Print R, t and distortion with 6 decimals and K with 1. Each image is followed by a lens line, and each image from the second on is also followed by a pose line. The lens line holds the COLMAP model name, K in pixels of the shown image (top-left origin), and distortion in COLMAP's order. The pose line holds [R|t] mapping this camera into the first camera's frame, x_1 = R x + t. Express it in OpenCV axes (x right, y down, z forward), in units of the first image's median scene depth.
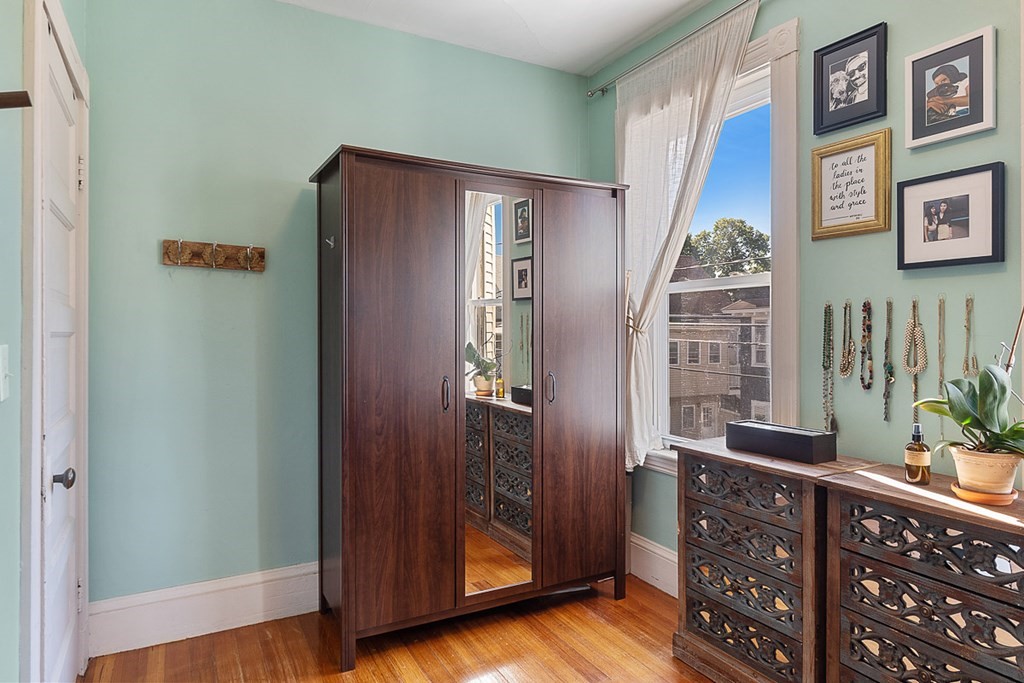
lens RADIAL K [[621.2, 0, 511.8], [0, 621.2, 338.8], [0, 0, 1]] dist [-0.001506, 0.000521]
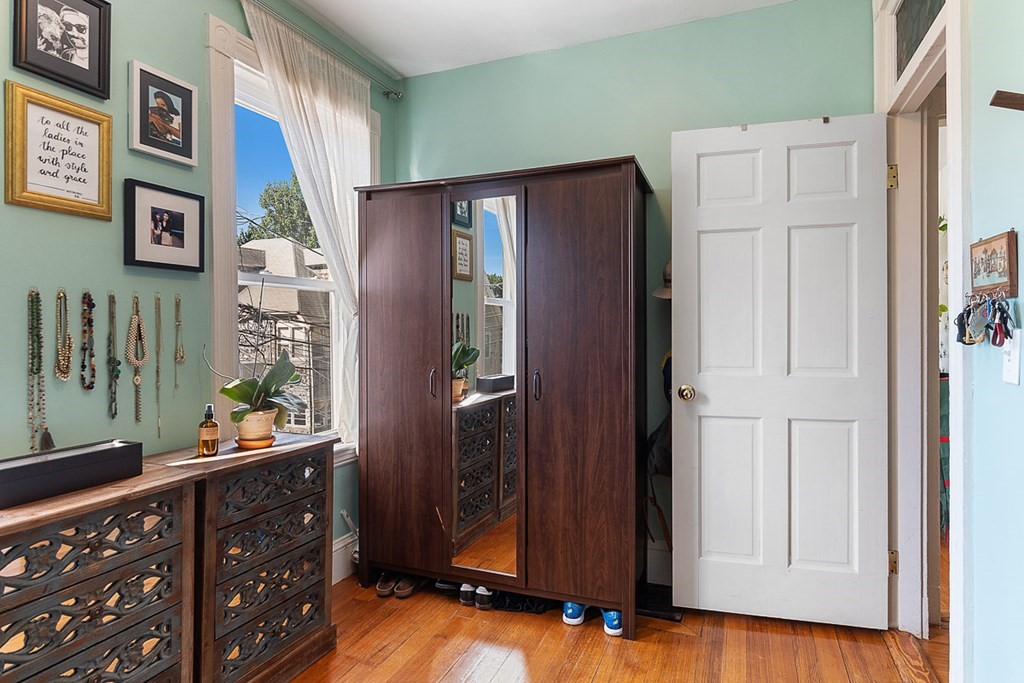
lens RADIAL K [[567.7, 0, 512.4], [0, 567.7, 330.7], [0, 0, 1]] dist [0.002397, 0.000281]
pose [[-0.634829, 0.001010, 0.772652, -0.471565], [0.012746, 0.999877, 0.009165, -0.004335], [-0.772547, 0.015666, -0.634764, 1.075998]]
